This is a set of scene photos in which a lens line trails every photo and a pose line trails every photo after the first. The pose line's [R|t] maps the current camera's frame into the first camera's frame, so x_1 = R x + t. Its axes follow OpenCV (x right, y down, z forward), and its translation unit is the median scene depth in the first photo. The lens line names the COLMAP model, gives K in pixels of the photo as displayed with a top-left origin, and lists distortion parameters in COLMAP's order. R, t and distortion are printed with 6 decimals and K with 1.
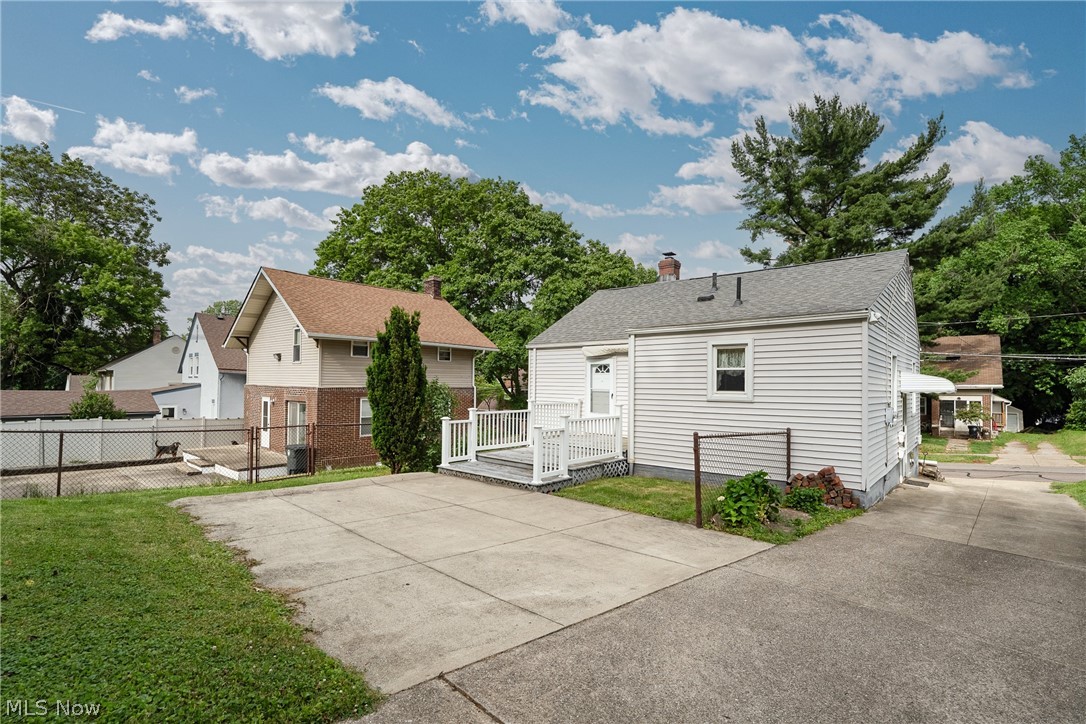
lens RADIAL K [[504.2, 0, 544.7], [0, 504.2, 361.9], [0, 0, 1]] dist [0.000698, 0.000488]
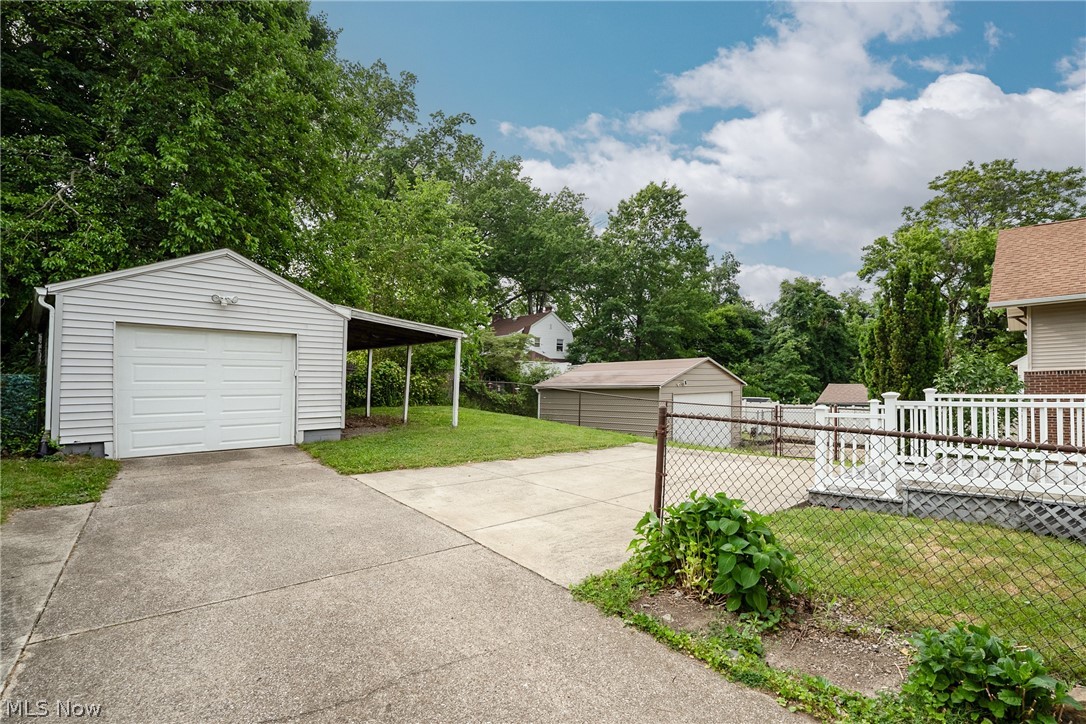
lens RADIAL K [[504.2, 0, 545.3], [0, 504.2, 366.7], [0, 0, 1]] dist [0.000698, 0.000488]
pose [[-0.073789, -0.056378, -0.995679, 1.138591], [0.060609, 0.996302, -0.060905, 0.149818], [0.995430, -0.064841, -0.070099, 1.106701]]
